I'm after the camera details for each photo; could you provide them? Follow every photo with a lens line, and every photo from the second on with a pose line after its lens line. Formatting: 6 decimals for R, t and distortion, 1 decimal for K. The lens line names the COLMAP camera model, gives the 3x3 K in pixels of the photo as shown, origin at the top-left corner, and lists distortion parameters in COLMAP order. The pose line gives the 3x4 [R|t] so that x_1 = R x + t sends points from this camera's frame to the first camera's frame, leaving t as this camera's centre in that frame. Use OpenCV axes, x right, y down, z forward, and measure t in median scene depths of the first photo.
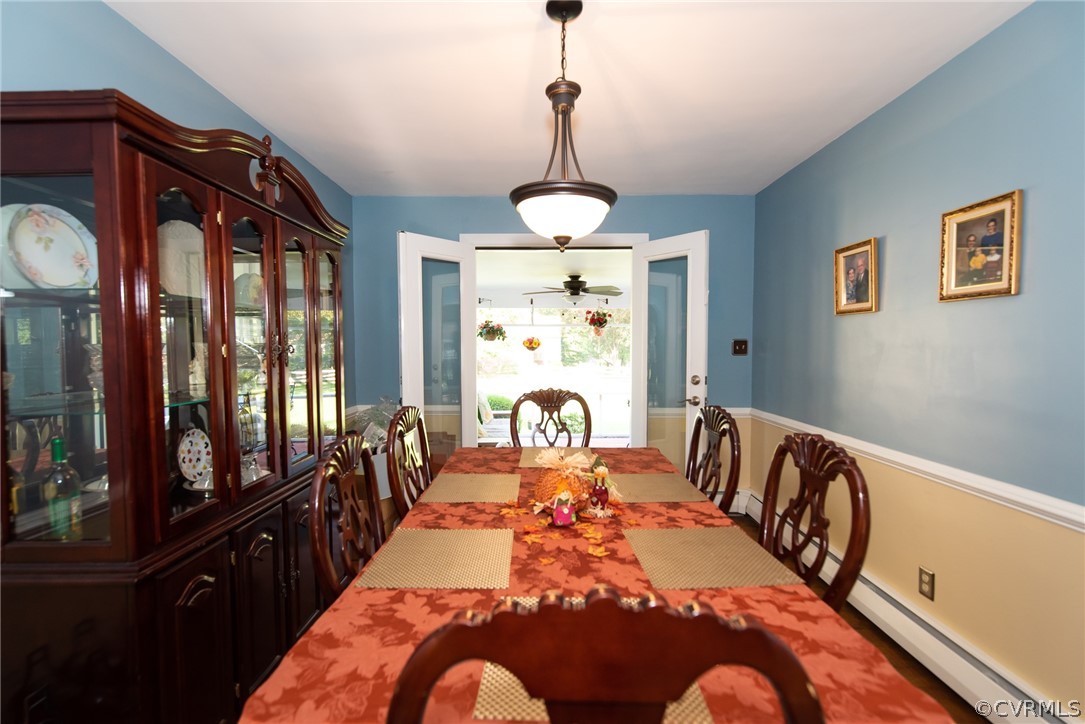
lens RADIAL K [[460.1, 0, 542.5], [0, 460.1, 362.0], [0, 0, 1]] dist [-0.001887, -0.000153]
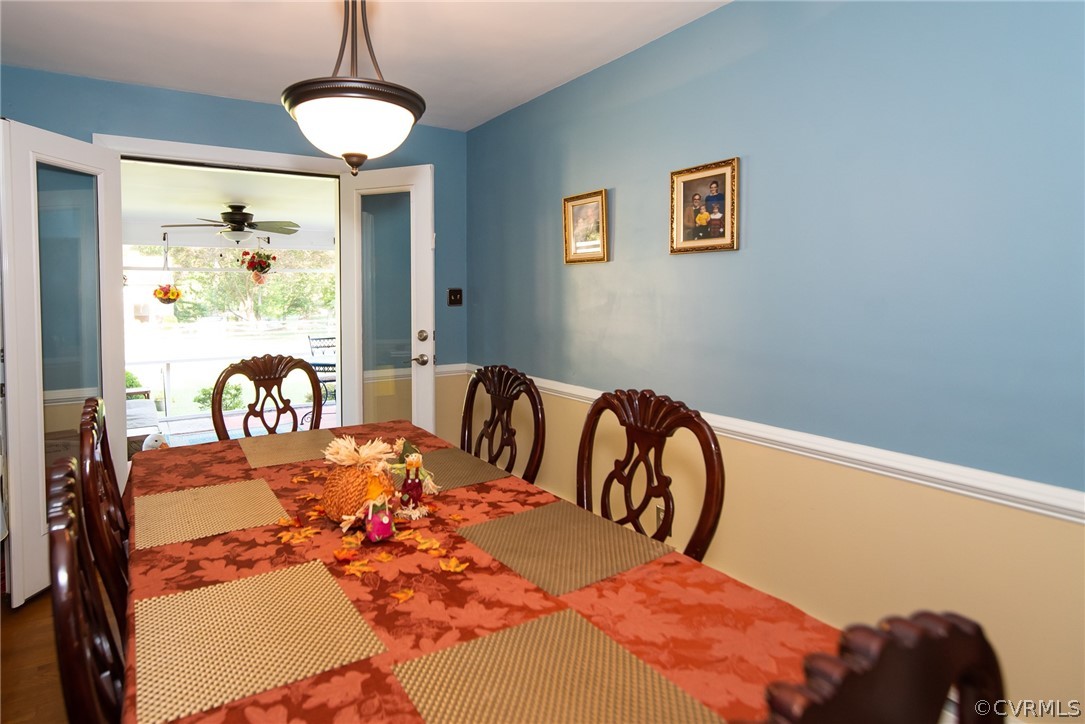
lens RADIAL K [[549.2, 0, 425.8], [0, 549.2, 304.4], [0, 0, 1]] dist [0.000379, 0.000093]
pose [[0.889450, -0.015186, 0.456781, -0.233885], [0.023301, 0.999655, -0.012139, -0.012082], [-0.456438, 0.021441, 0.889497, 0.130984]]
